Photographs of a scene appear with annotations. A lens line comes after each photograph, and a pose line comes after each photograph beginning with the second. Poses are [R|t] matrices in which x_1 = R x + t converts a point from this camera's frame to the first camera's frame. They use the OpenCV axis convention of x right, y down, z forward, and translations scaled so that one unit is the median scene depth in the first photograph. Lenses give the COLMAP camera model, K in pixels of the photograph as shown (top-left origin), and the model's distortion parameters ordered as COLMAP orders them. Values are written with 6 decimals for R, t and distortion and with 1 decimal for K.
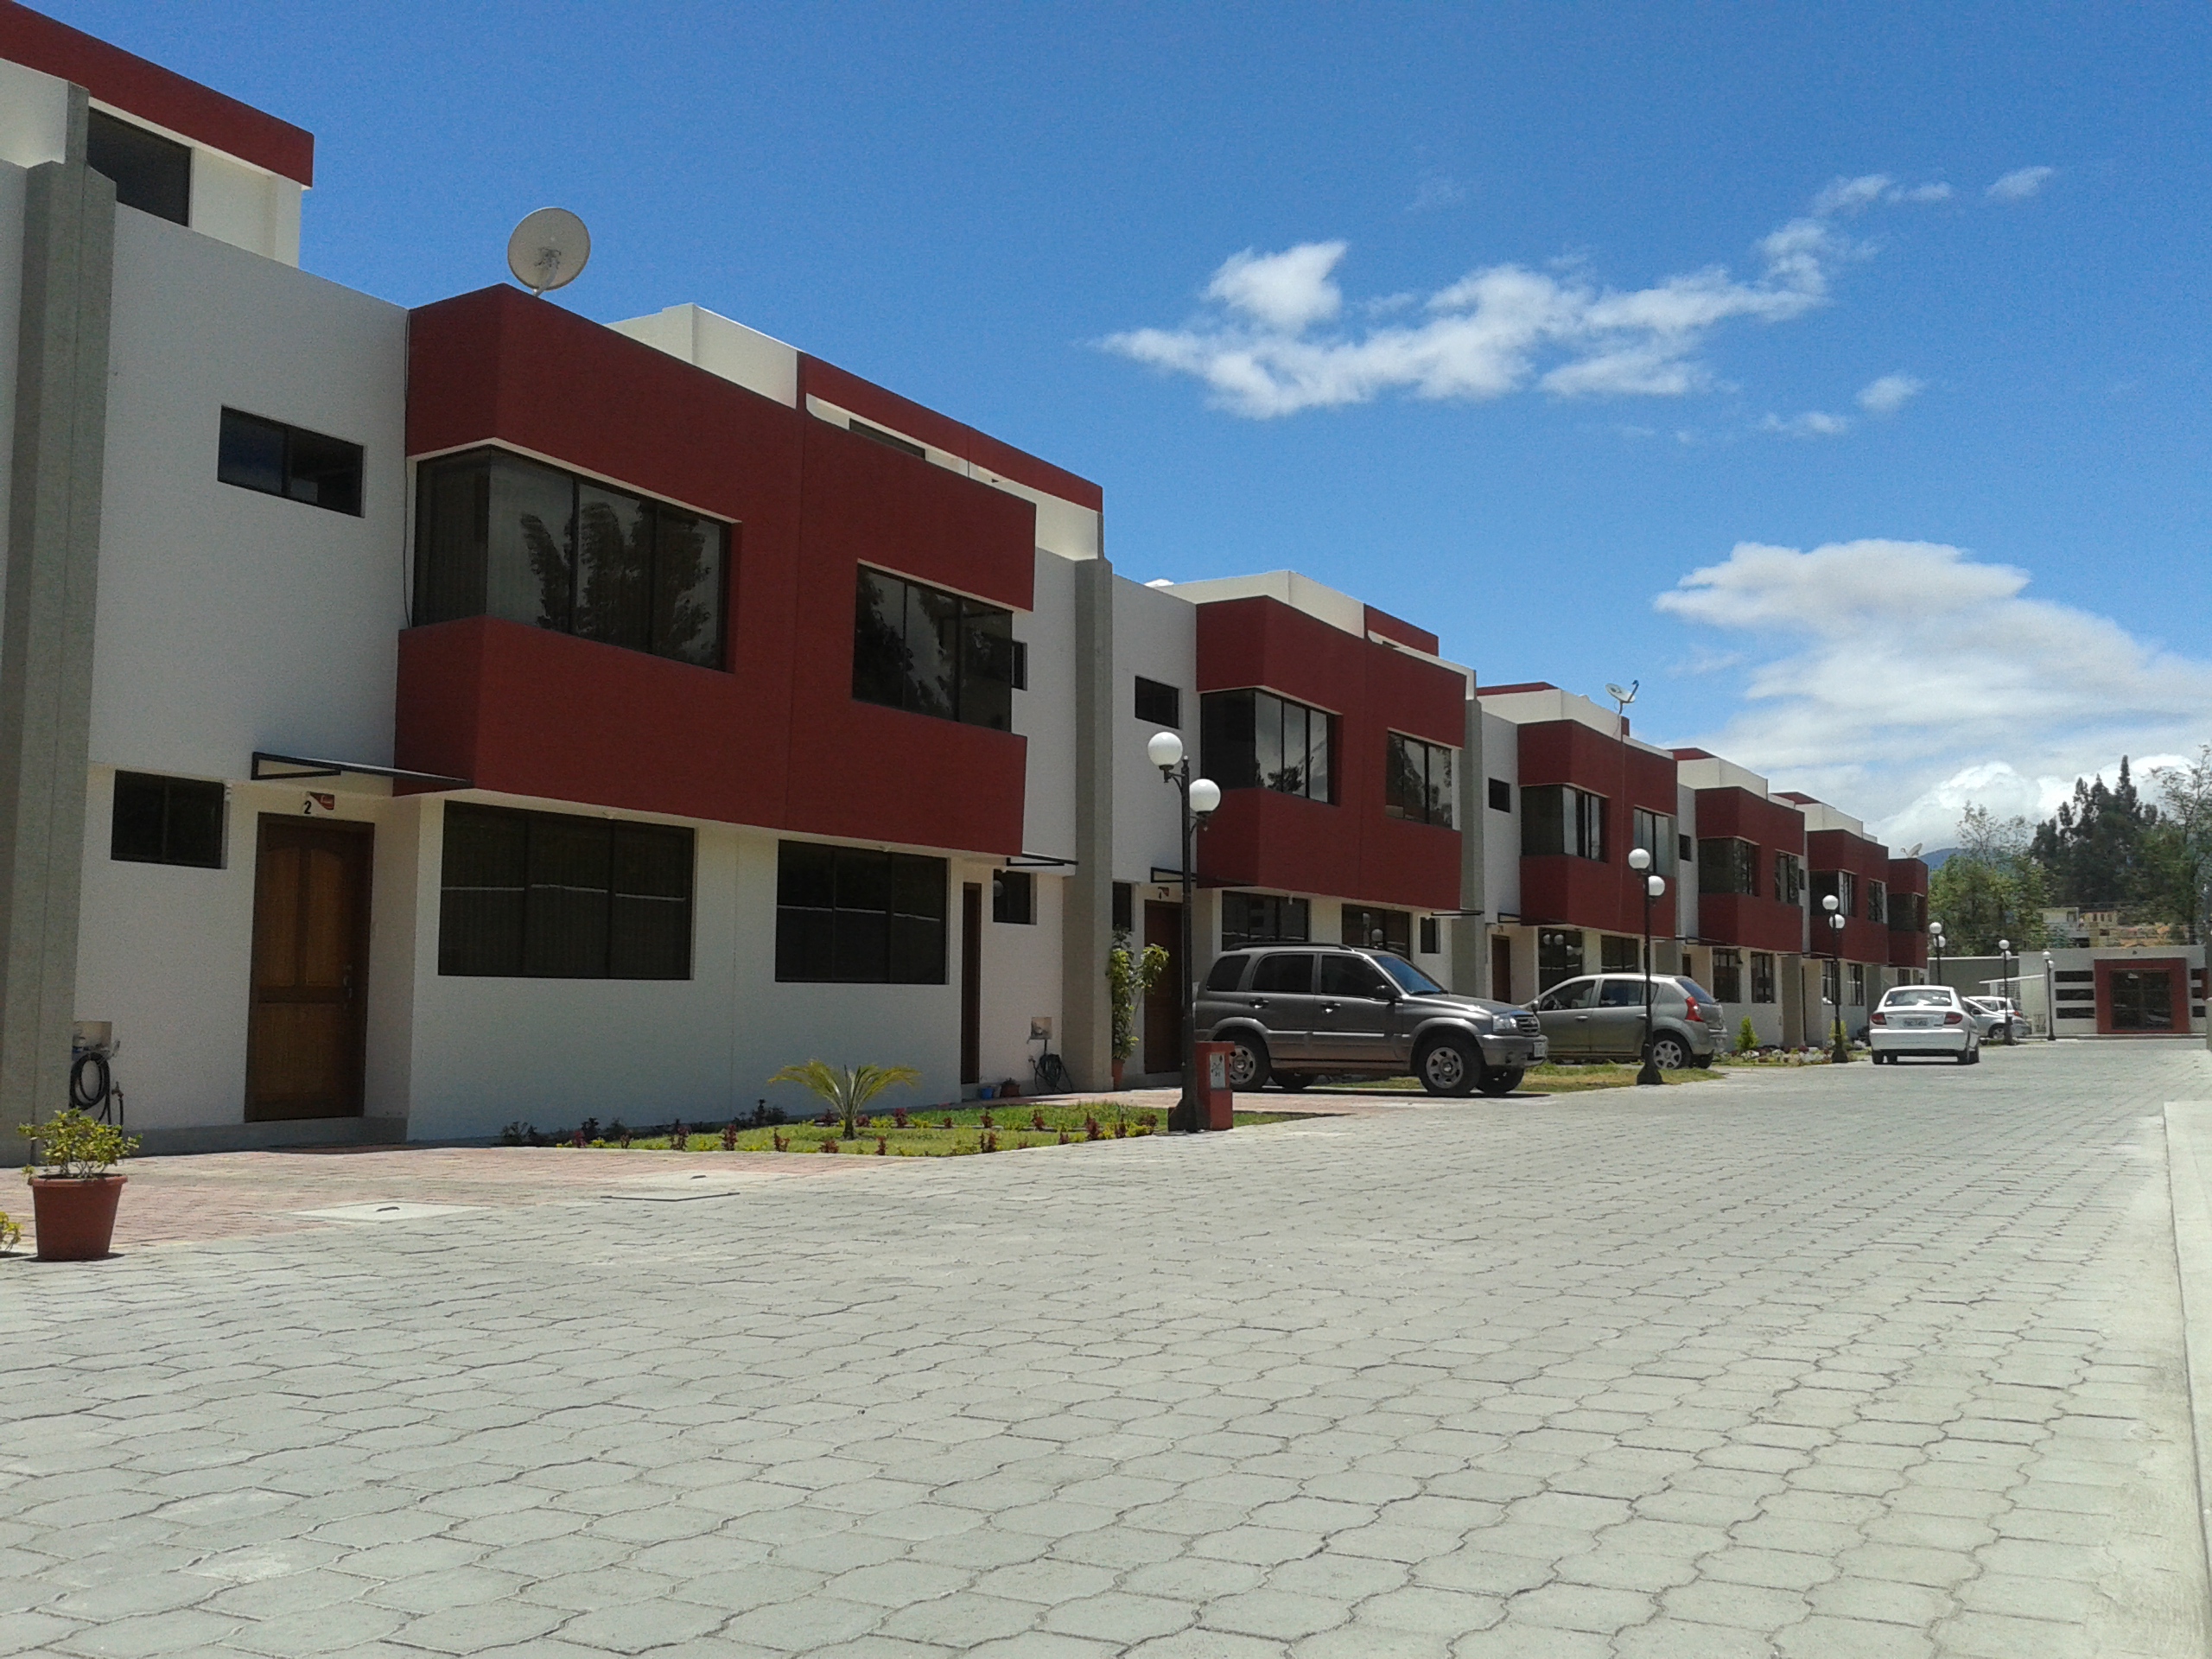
lens RADIAL K [[1978.6, 0, 1106.0], [0, 1978.6, 829.5], [0, 0, 1]] dist [0.001779, -0.011738]
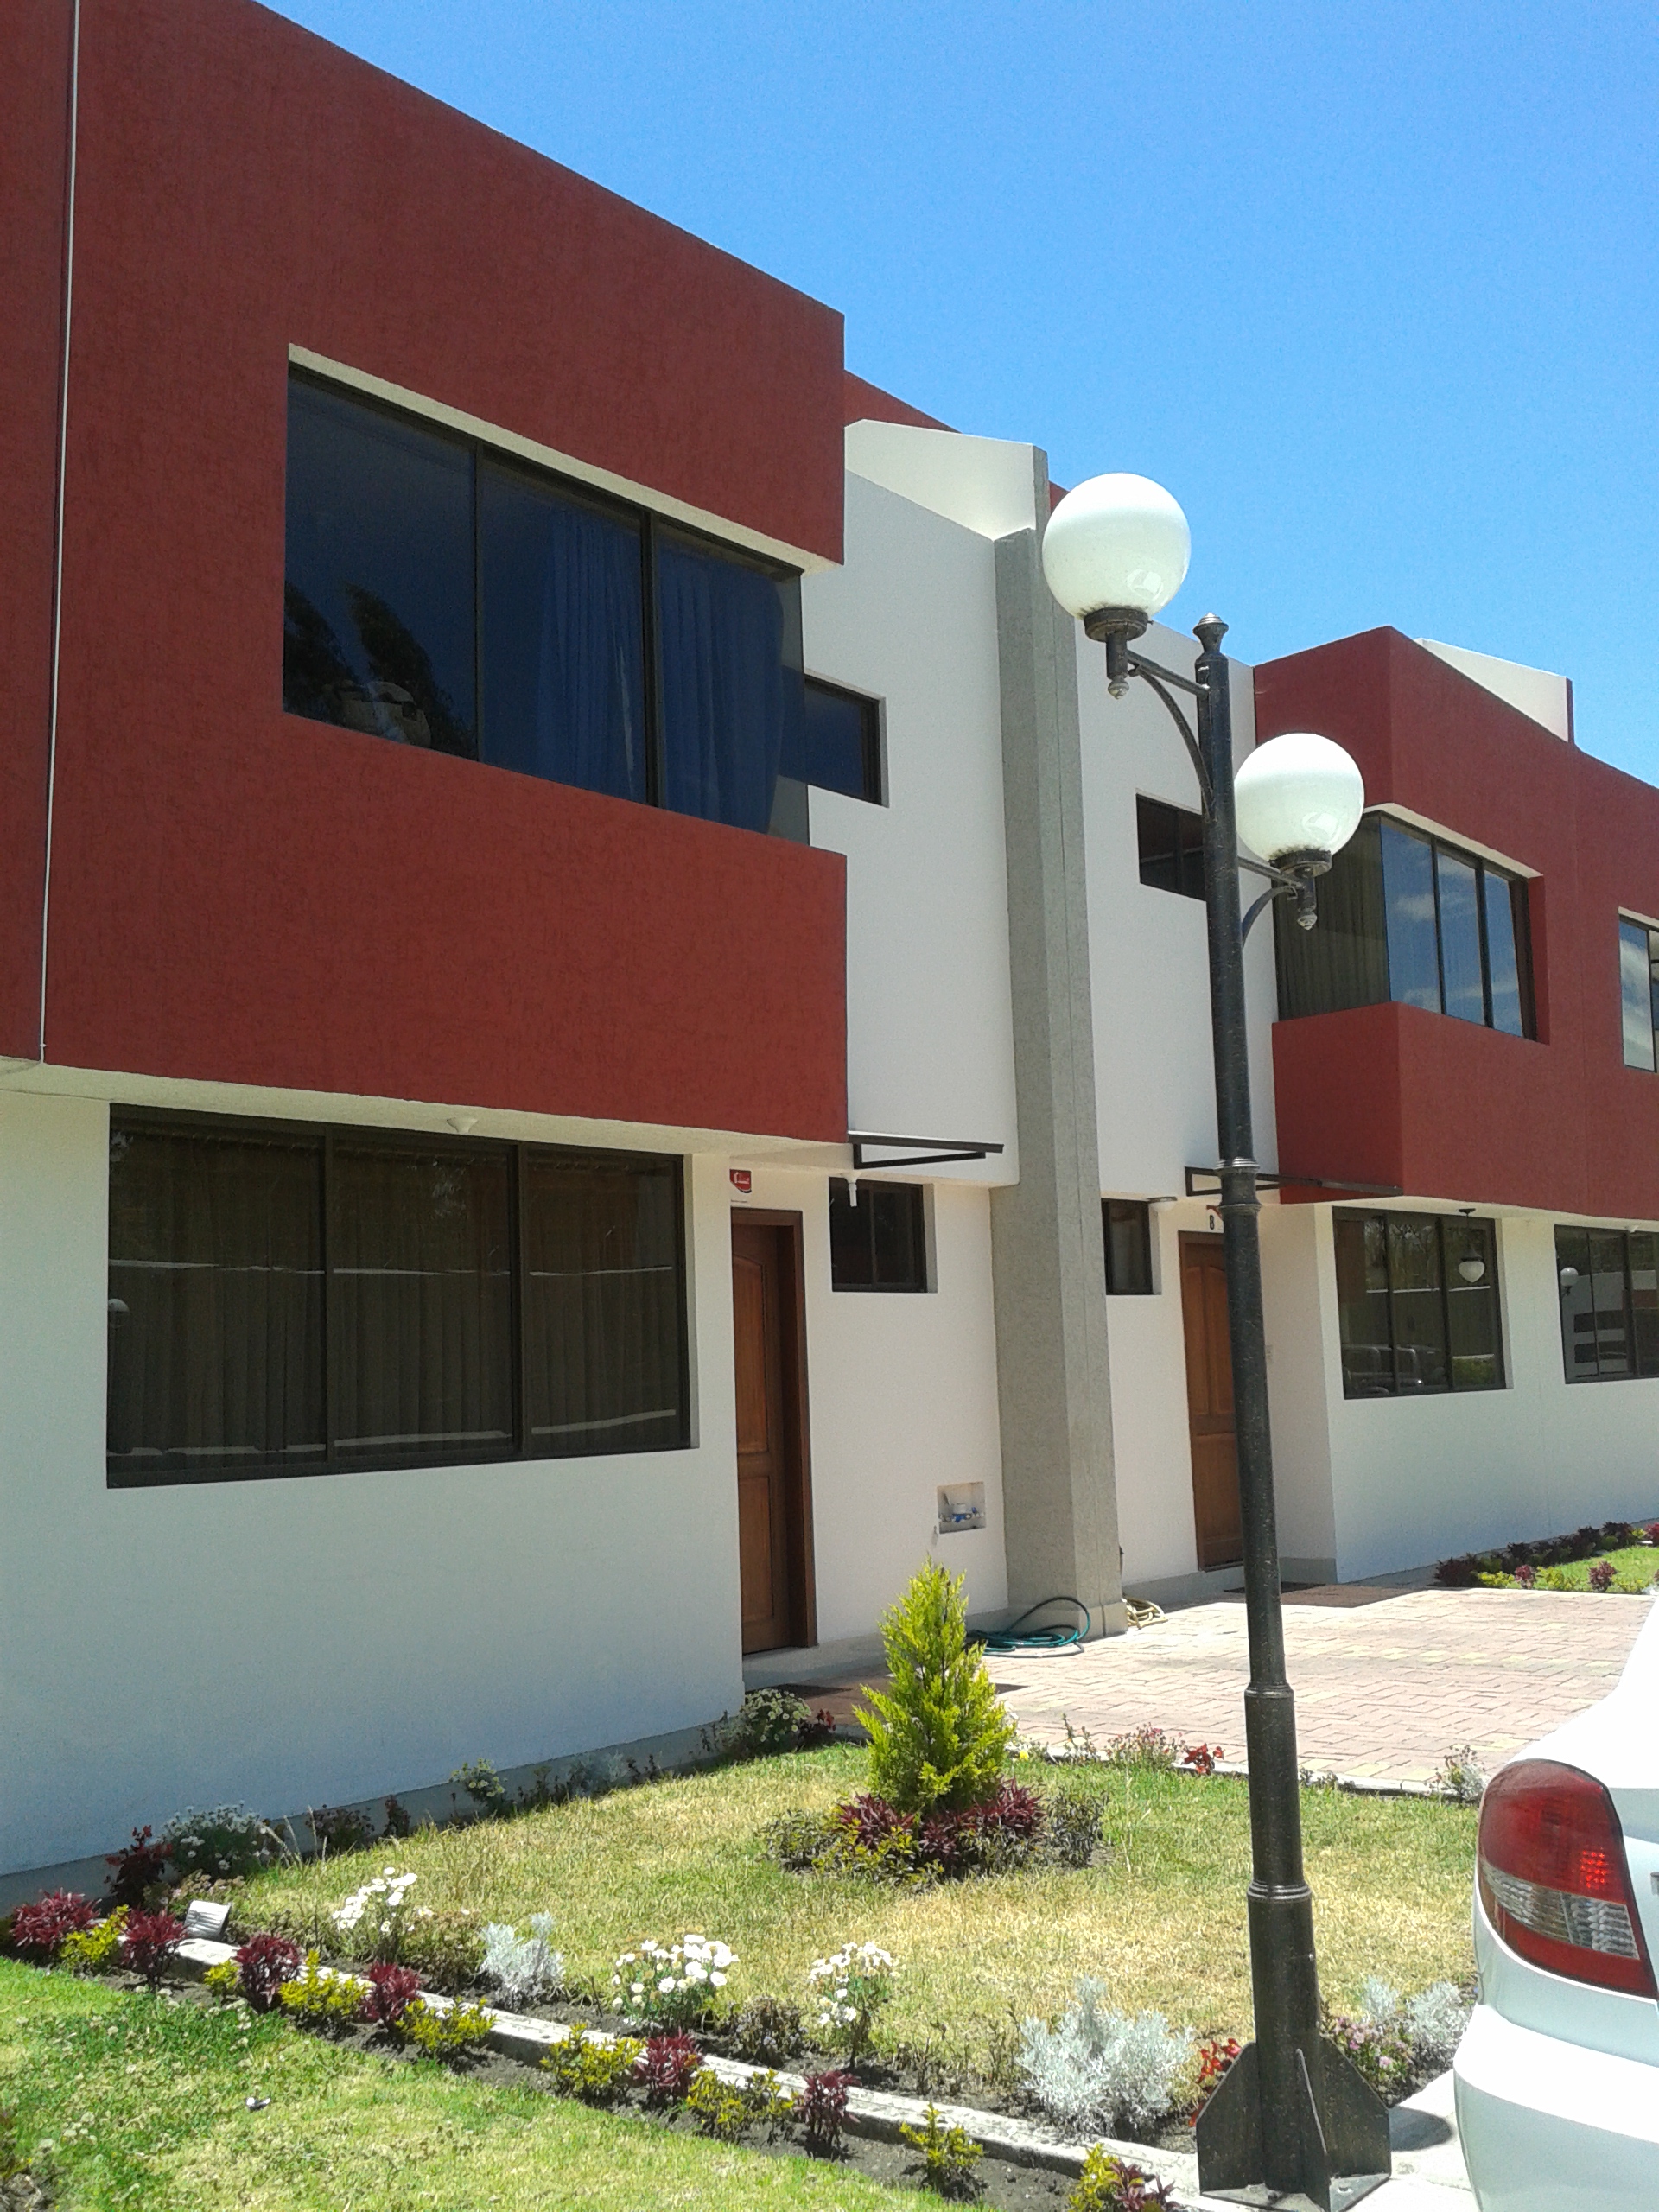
lens RADIAL K [[1978.6, 0, 957.0], [0, 1978.6, 1110.2], [0, 0, 1]] dist [0.001779, -0.011738]
pose [[0.990037, -0.055856, -0.129259, 0.033886], [0.051209, 0.997926, -0.039000, 0.023944], [0.131169, 0.031992, 0.990844, 0.545010]]
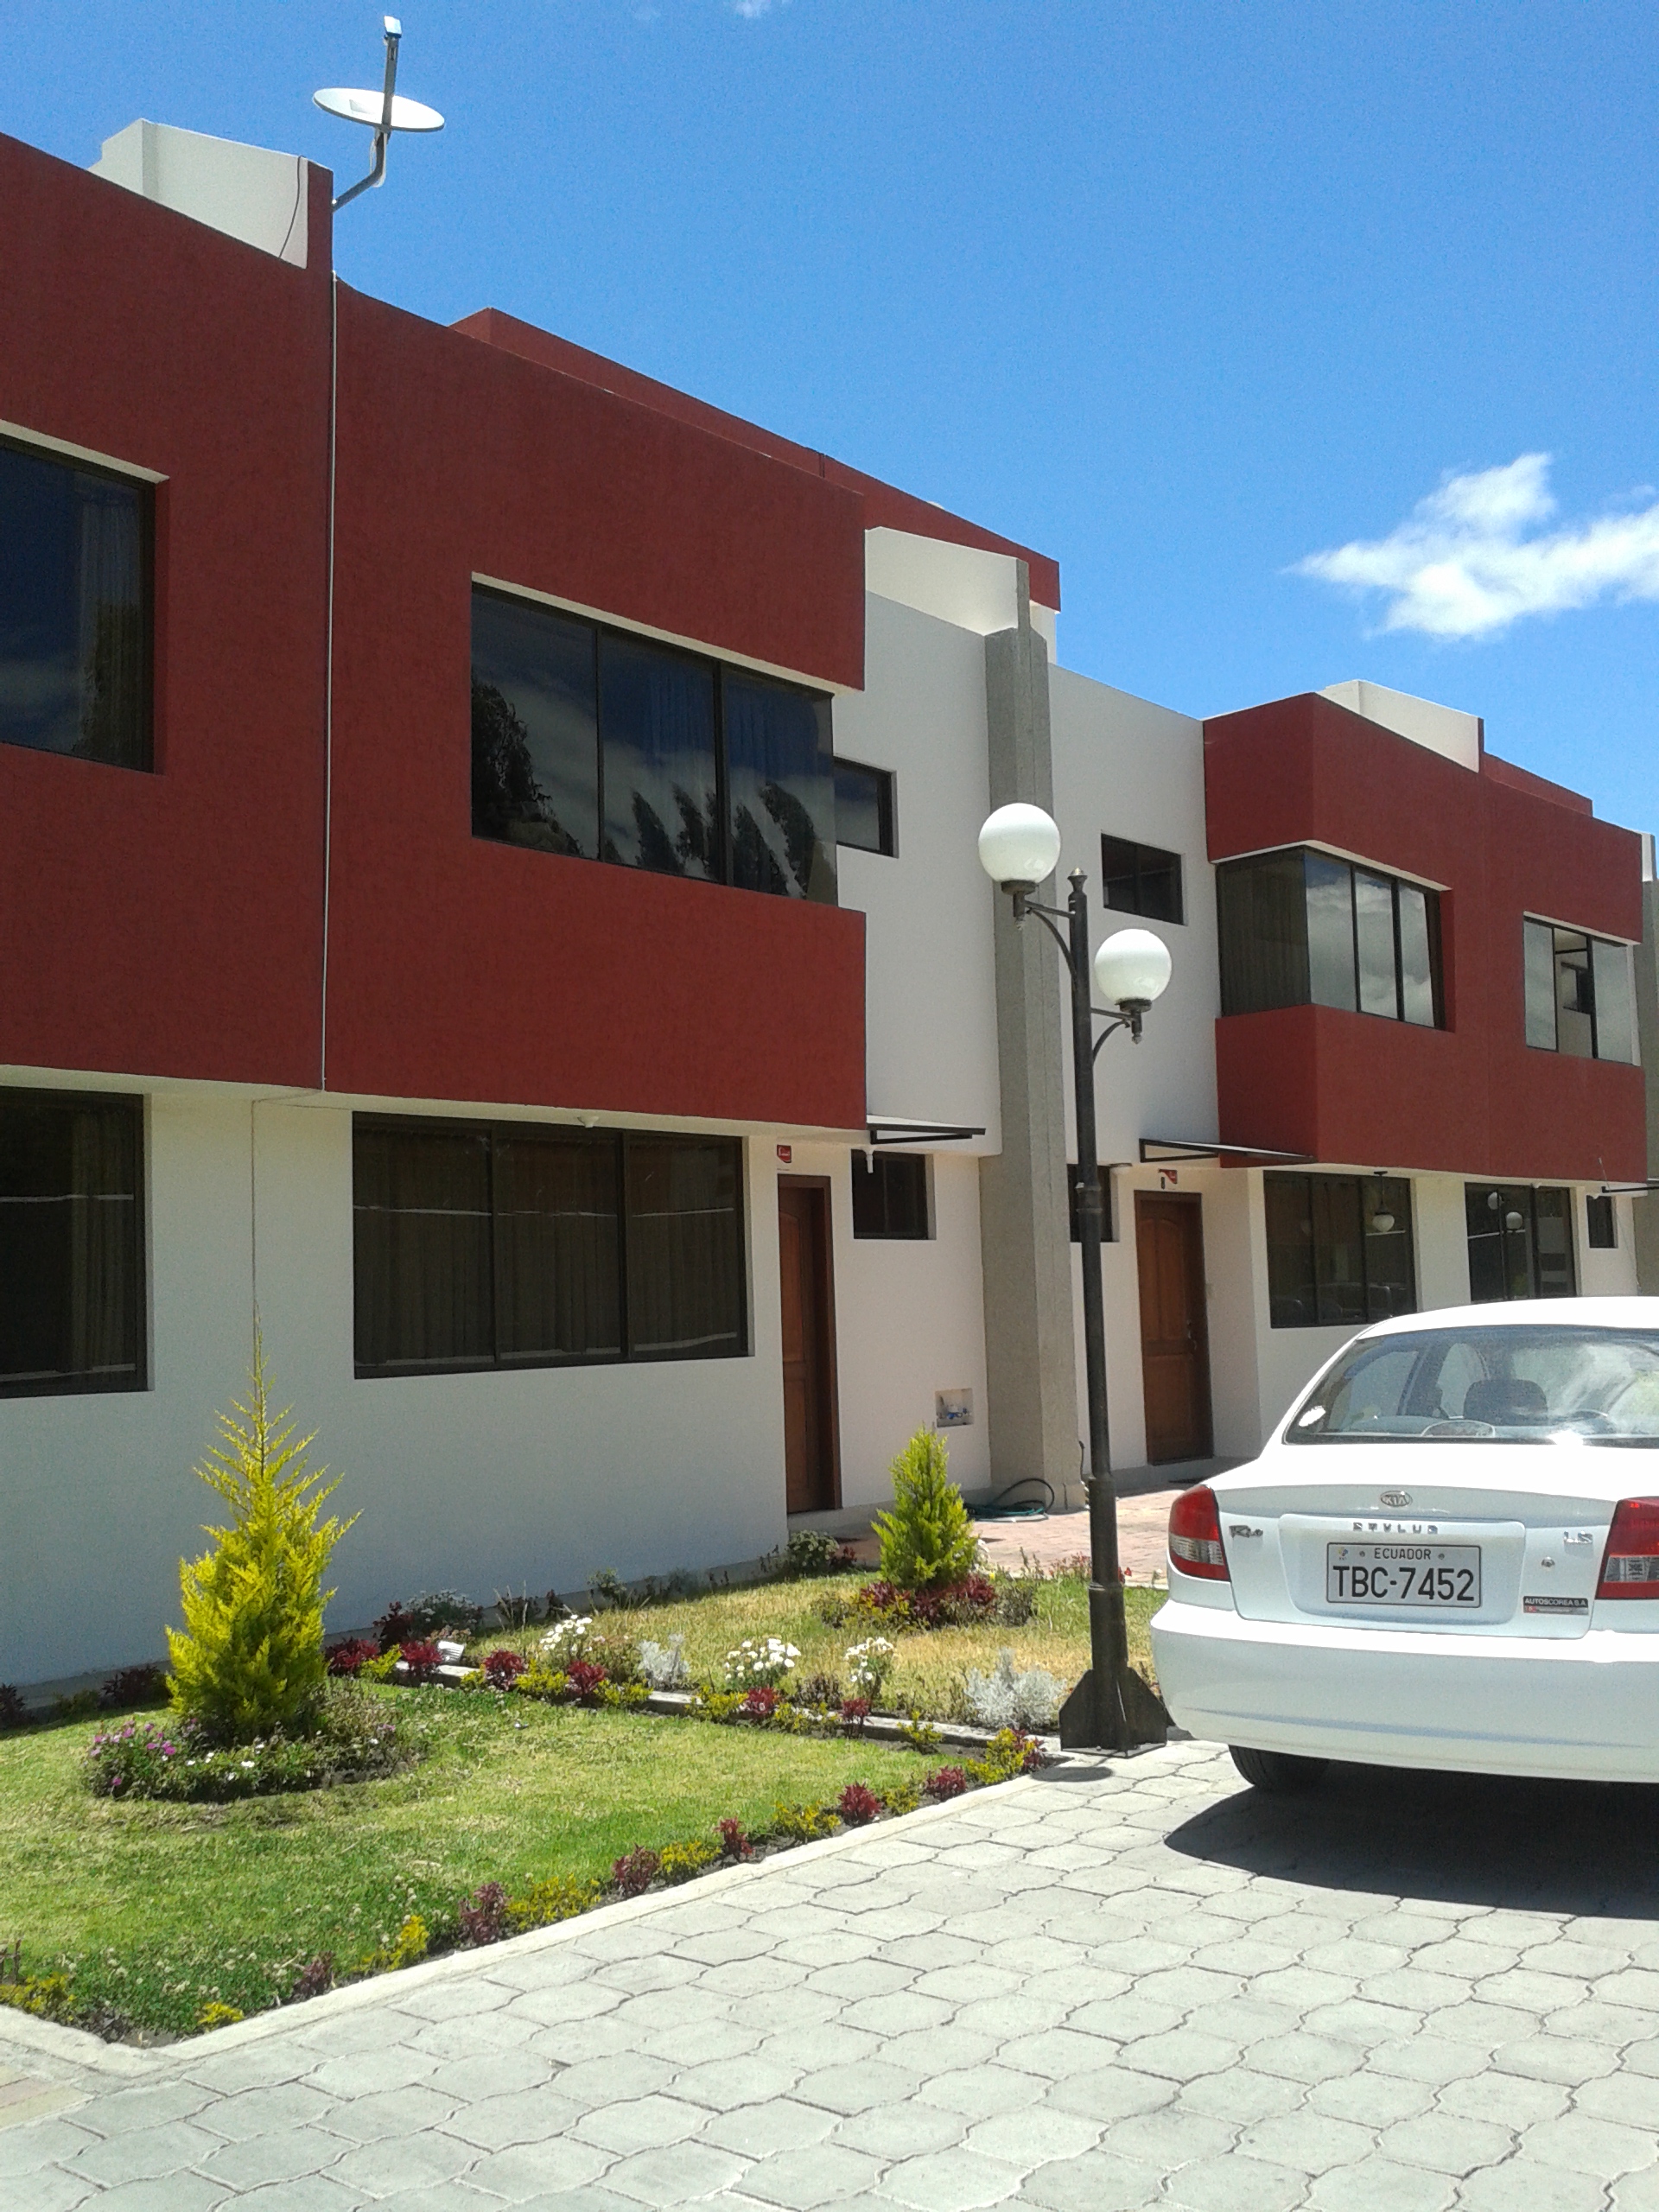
lens RADIAL K [[1978.6, 0, 957.0], [0, 1978.6, 1110.2], [0, 0, 1]] dist [0.001779, -0.011738]
pose [[0.989129, -0.047772, -0.139076, 0.057898], [0.047315, 0.998858, -0.006595, 0.013191], [0.139233, -0.000057, 0.990260, 0.417047]]
